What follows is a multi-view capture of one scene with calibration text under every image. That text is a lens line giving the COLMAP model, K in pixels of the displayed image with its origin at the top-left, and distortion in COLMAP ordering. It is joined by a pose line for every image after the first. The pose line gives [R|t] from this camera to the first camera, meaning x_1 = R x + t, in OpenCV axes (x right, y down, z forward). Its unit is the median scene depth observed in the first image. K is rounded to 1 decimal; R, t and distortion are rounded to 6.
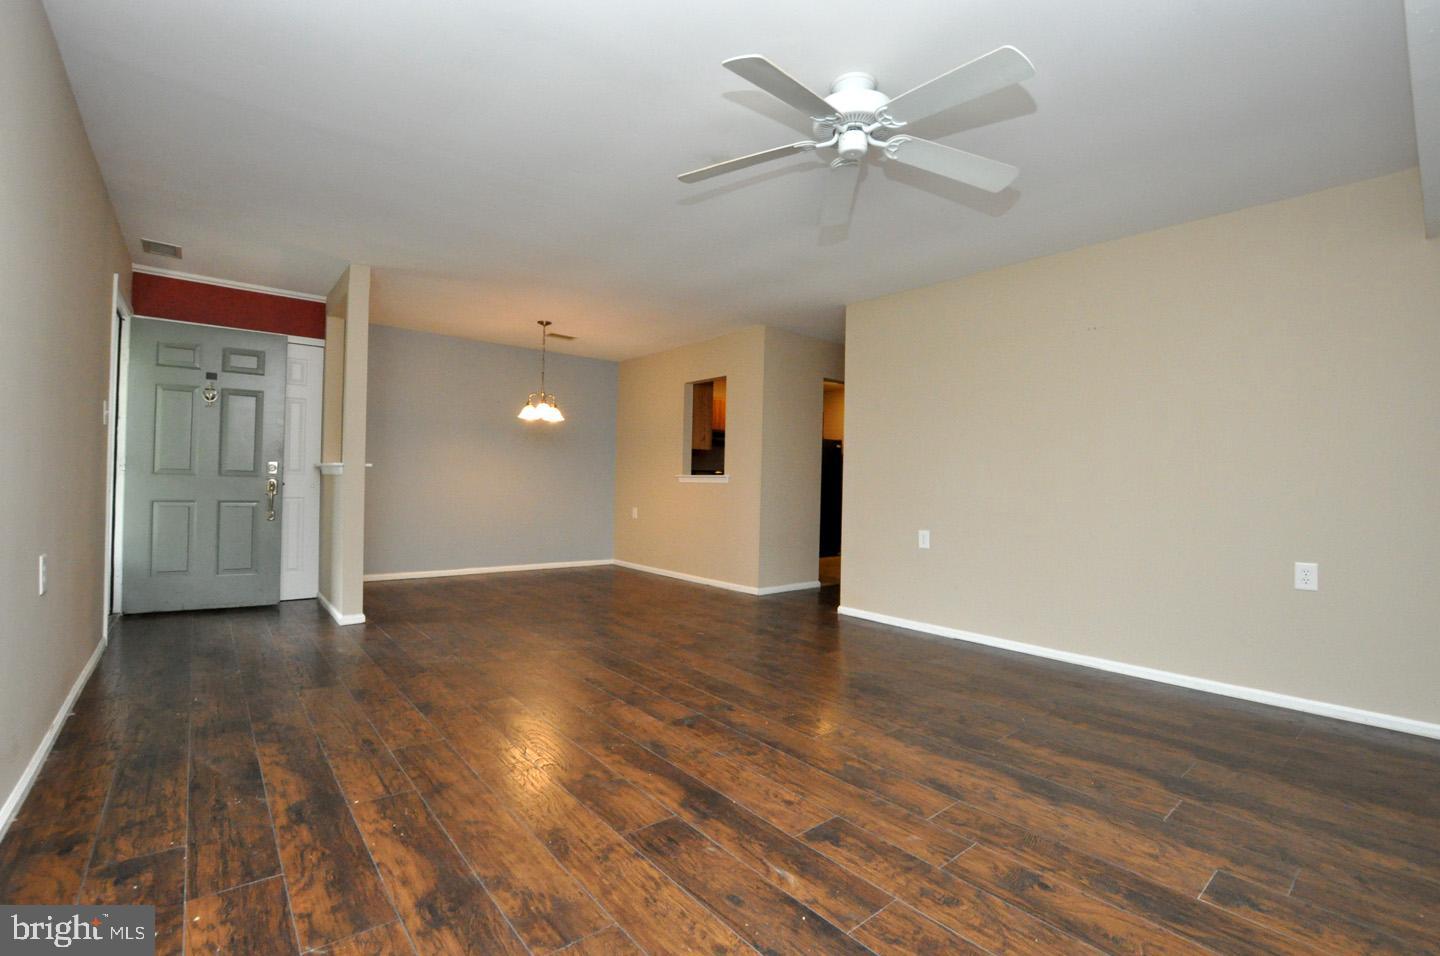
lens RADIAL K [[633.7, 0, 723.0], [0, 633.7, 481.1], [0, 0, 1]] dist [-0.038828, 0.009254]
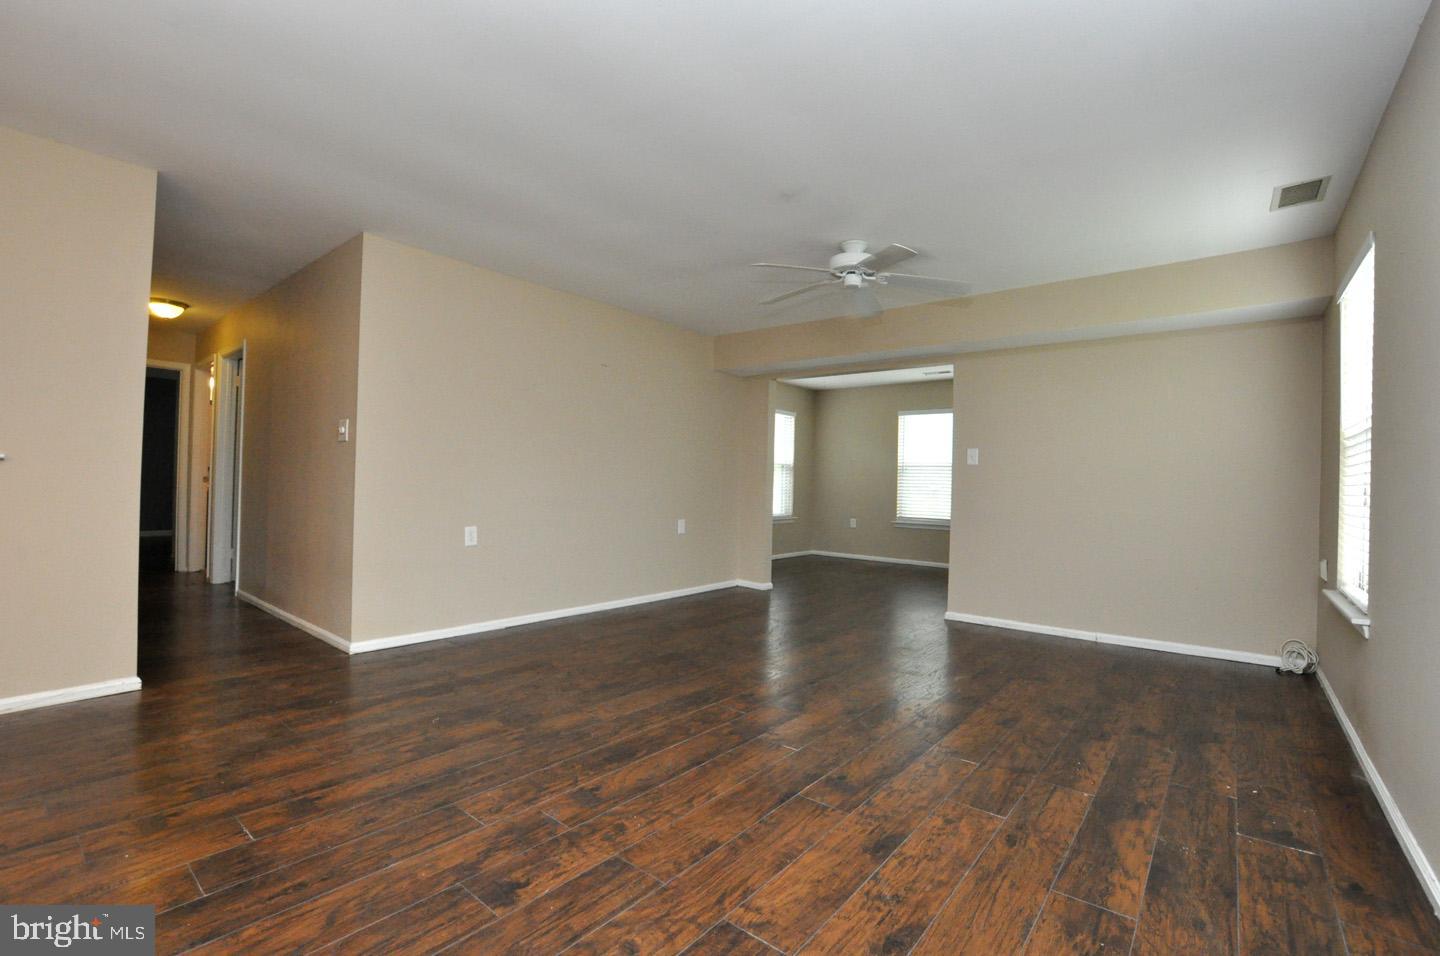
lens RADIAL K [[633.7, 0, 723.0], [0, 633.7, 481.1], [0, 0, 1]] dist [-0.038828, 0.009254]
pose [[-0.182565, -0.022471, 0.982937, -1.360661], [-0.030959, 0.999374, 0.017096, -0.036403], [-0.982706, -0.027310, -0.183147, 1.629702]]
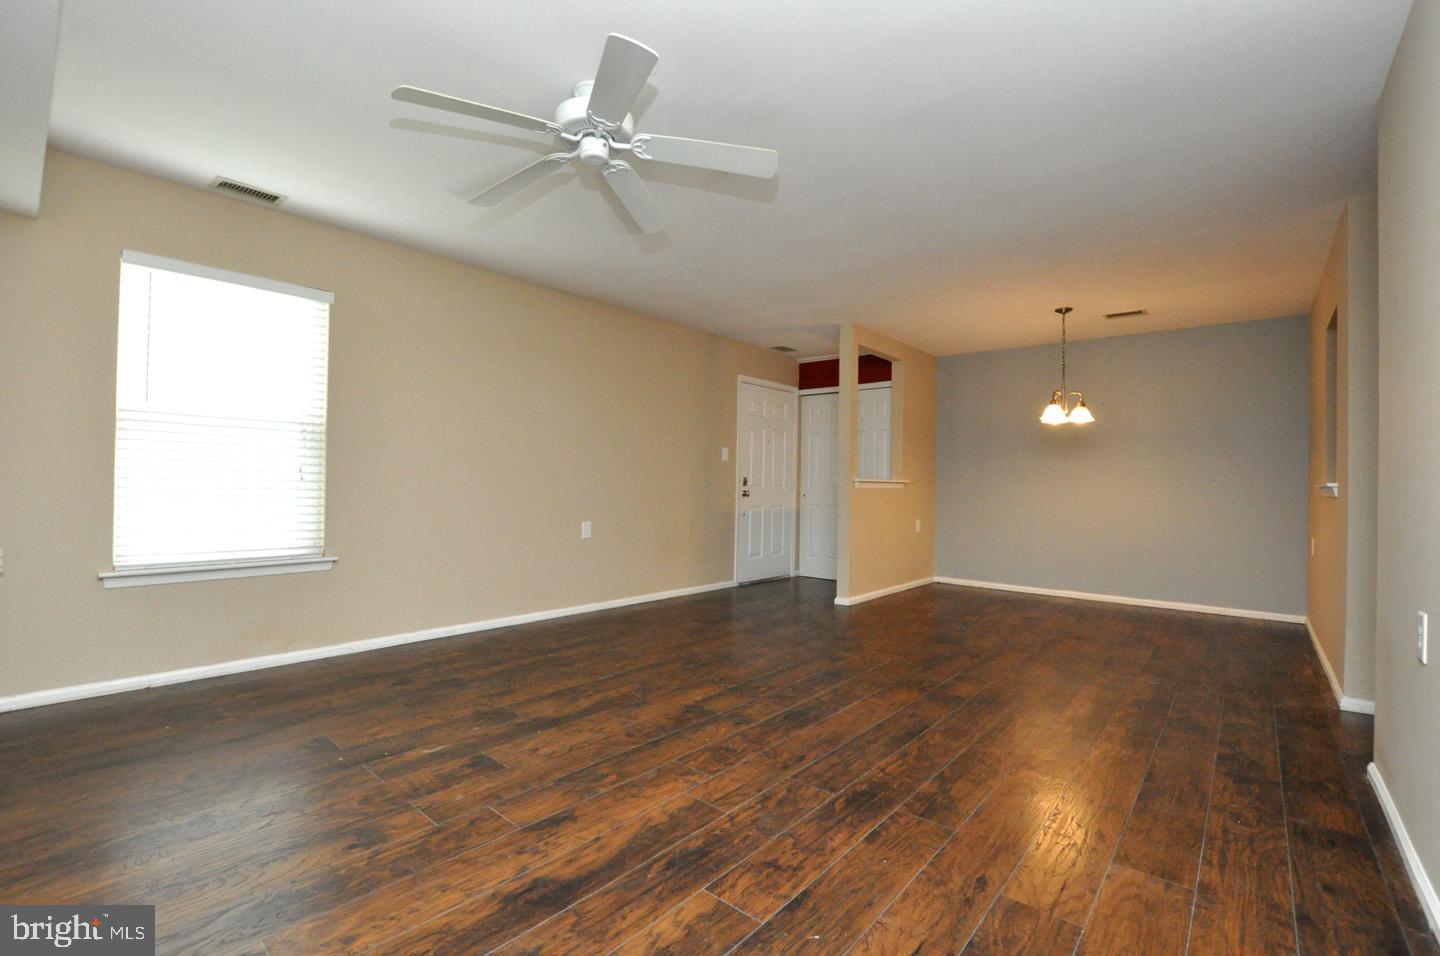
lens RADIAL K [[633.7, 0, 723.0], [0, 633.7, 481.1], [0, 0, 1]] dist [-0.038828, 0.009254]
pose [[0.162346, -0.022491, -0.986478, 1.243585], [-0.011294, 0.999632, -0.024650, 0.022645], [0.986669, 0.015144, 0.162032, 1.057471]]
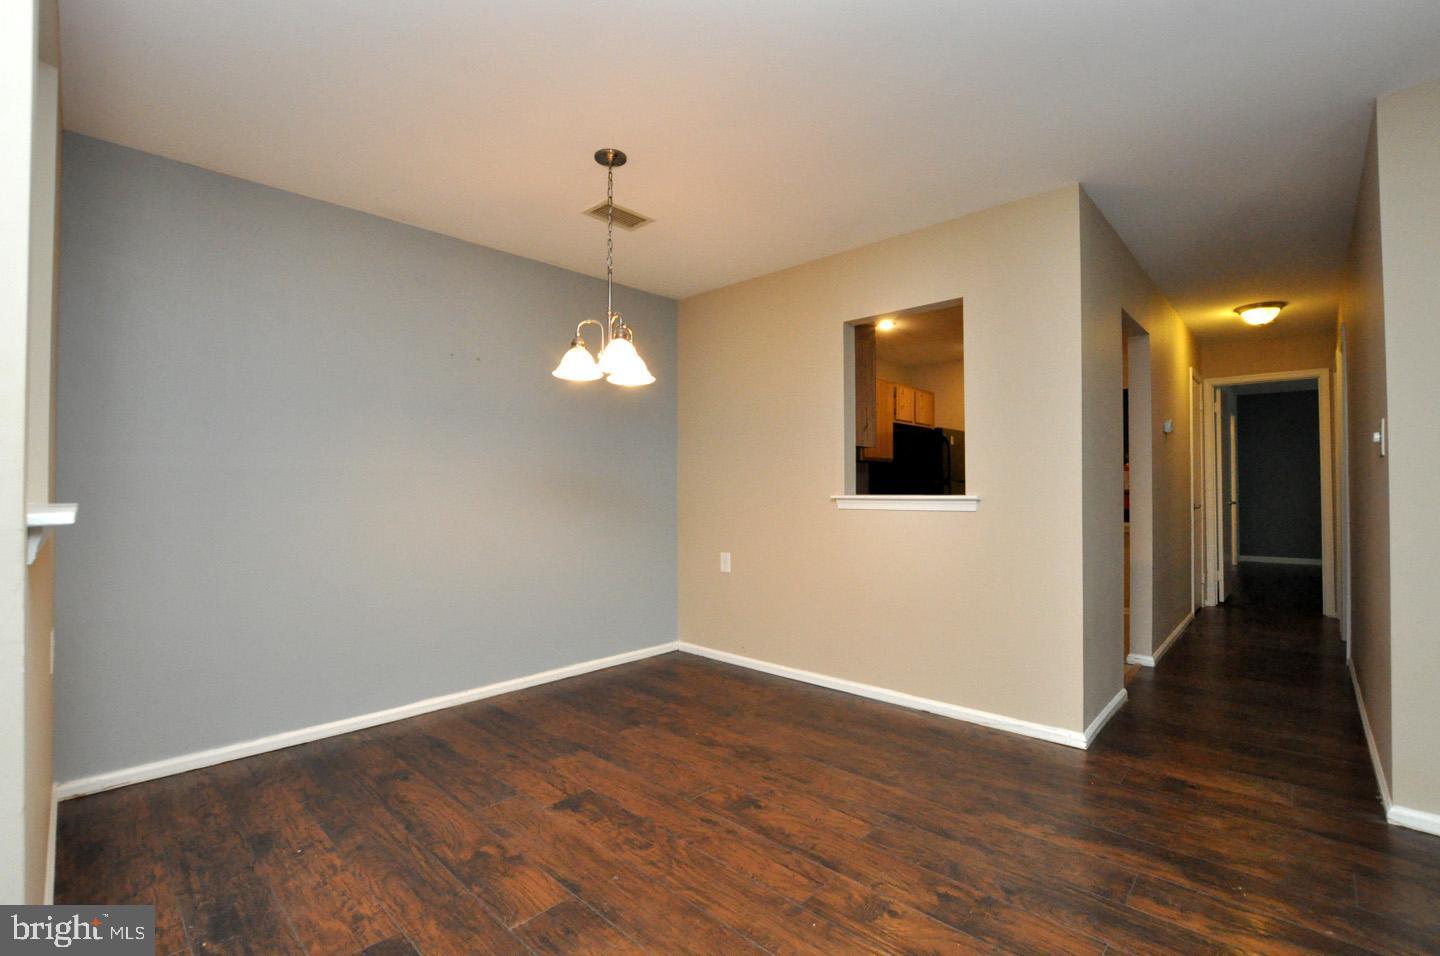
lens RADIAL K [[633.7, 0, 723.0], [0, 633.7, 481.1], [0, 0, 1]] dist [-0.038828, 0.009254]
pose [[0.992032, -0.022063, 0.124036, -0.696779], [0.022794, 0.999730, -0.004481, -0.062957], [-0.123903, 0.007272, 0.992268, 1.483528]]
